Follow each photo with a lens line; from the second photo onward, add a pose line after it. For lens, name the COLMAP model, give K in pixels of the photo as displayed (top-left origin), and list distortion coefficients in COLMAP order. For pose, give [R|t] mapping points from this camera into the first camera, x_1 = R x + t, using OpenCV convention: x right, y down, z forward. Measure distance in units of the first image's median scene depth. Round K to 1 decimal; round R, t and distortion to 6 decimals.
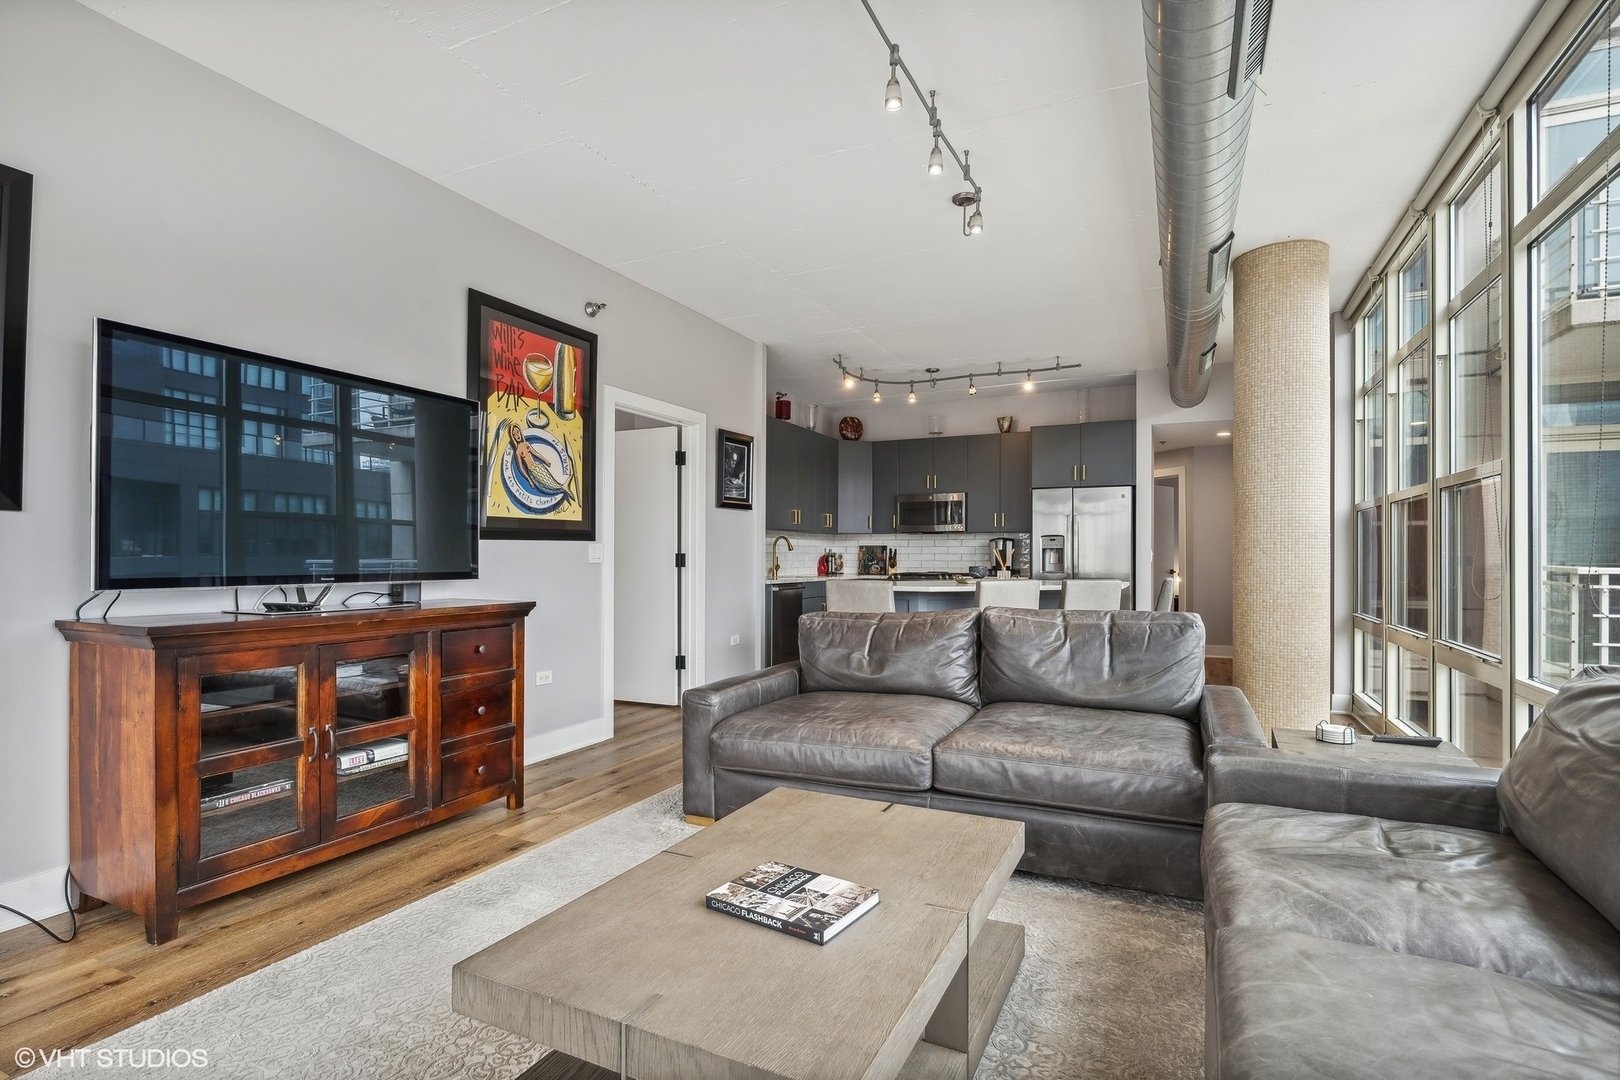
lens RADIAL K [[782.6, 0, 802.0], [0, 782.6, 552.6], [0, 0, 1]] dist [-0.003430, -0.000309]
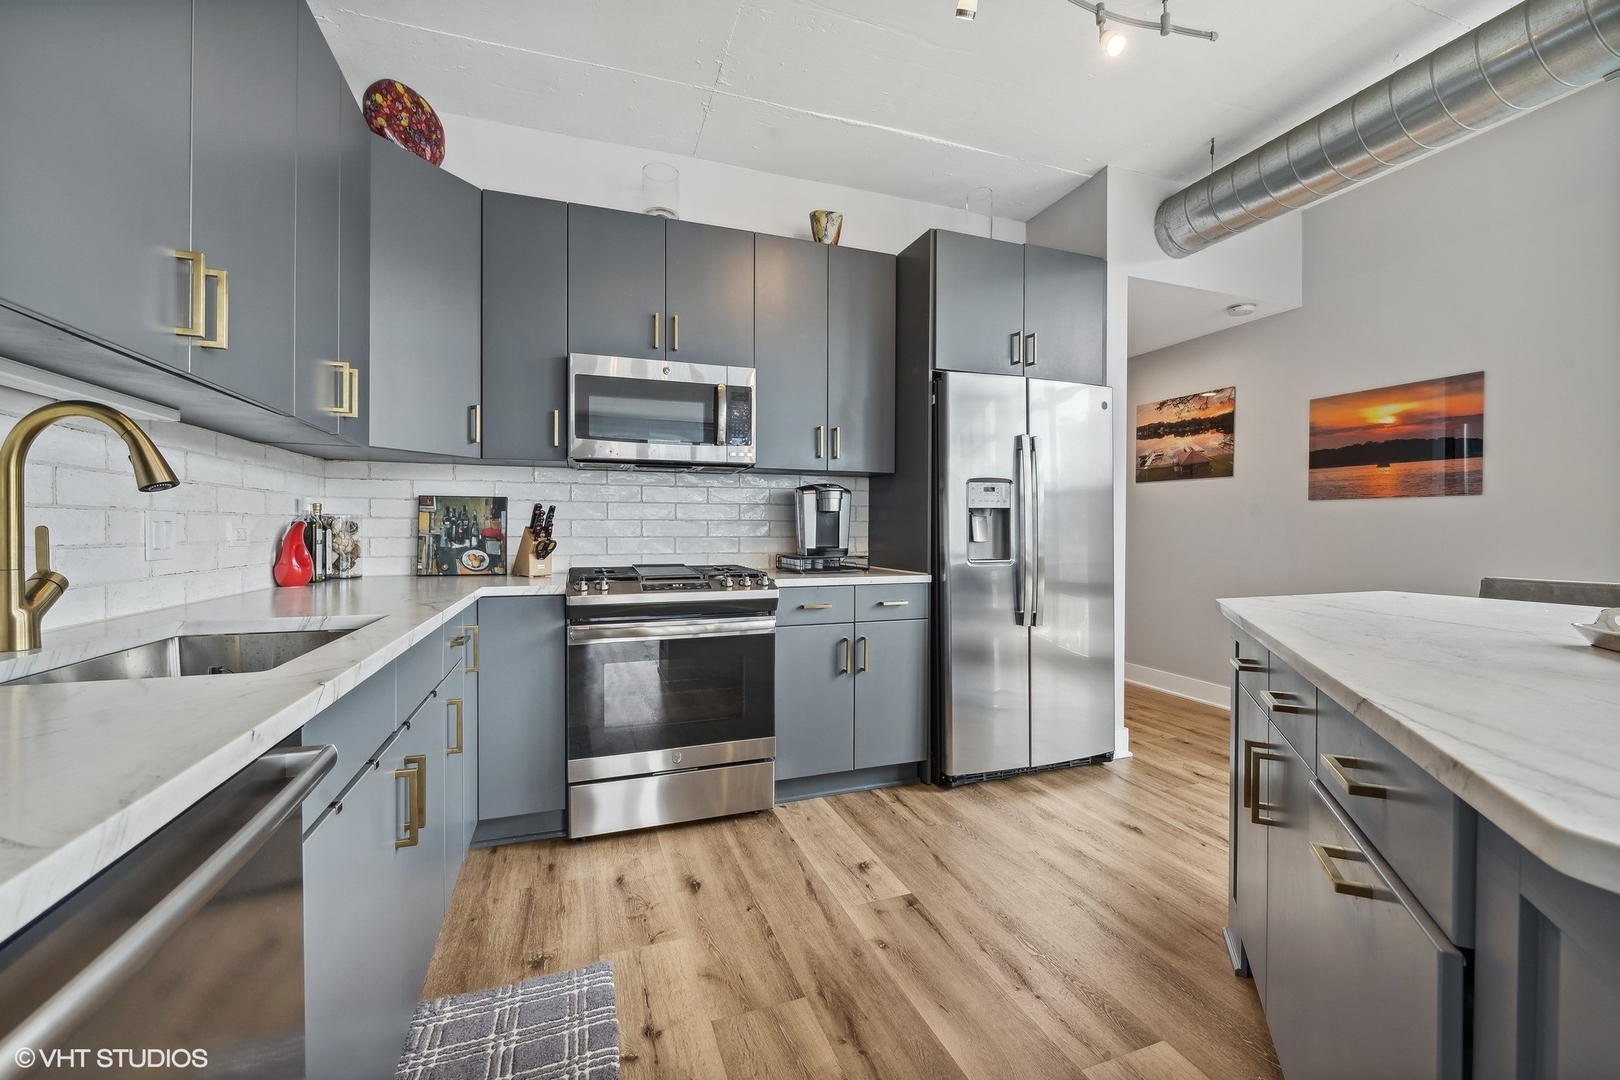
lens RADIAL K [[664.1, 0, 806.2], [0, 664.1, 528.4], [0, 0, 1]] dist [-0.004960, -0.000641]
pose [[0.700365, -0.000559, 0.713785, -0.018928], [-0.003513, 0.999985, 0.004230, 0.004605], [-0.713776, -0.005471, 0.700352, 0.808342]]
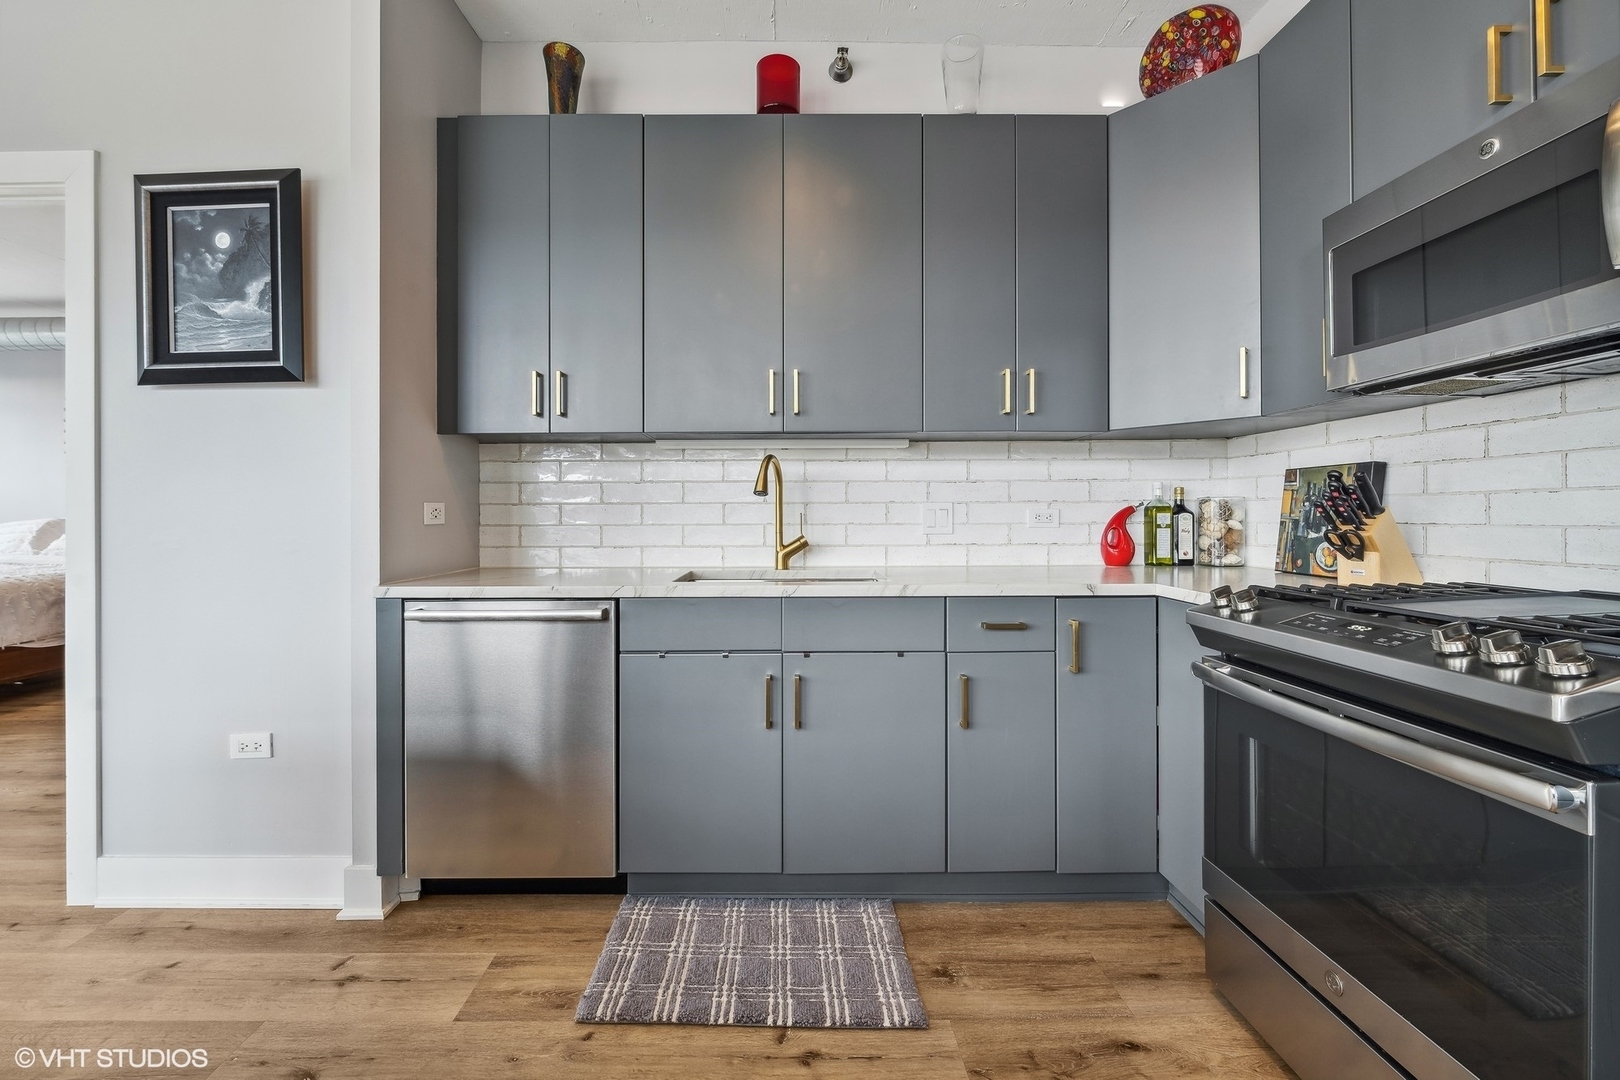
lens RADIAL K [[664.1, 0, 796.4], [0, 664.1, 510.3], [0, 0, 1]] dist [-0.004960, -0.000641]
pose [[0.435182, -0.012190, -0.900260, 0.248588], [0.009668, 0.999914, -0.008867, 0.006842], [0.900291, -0.004845, 0.435262, 0.896358]]
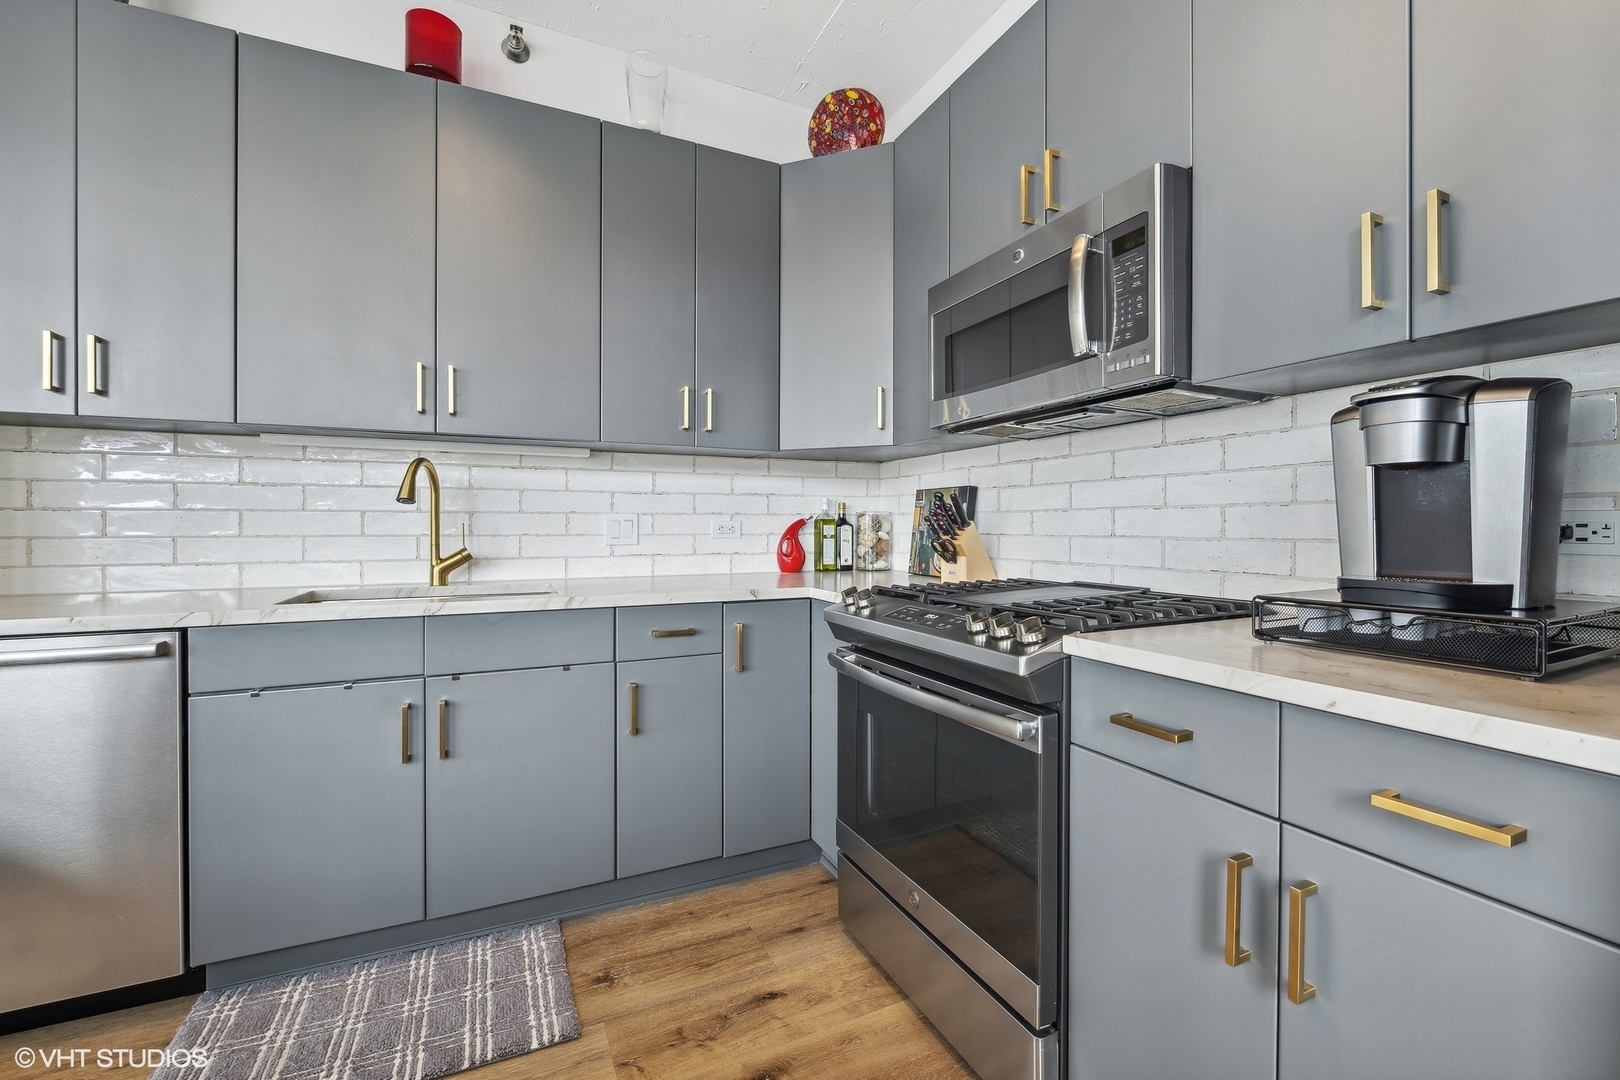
lens RADIAL K [[664.1, 0, 819.9], [0, 664.1, 528.2], [0, 0, 1]] dist [-0.004960, -0.000641]
pose [[0.776827, -0.001101, -0.629713, 0.264522], [0.005134, 0.999976, 0.004585, 0.006947], [0.629693, -0.006795, 0.776814, 0.907603]]
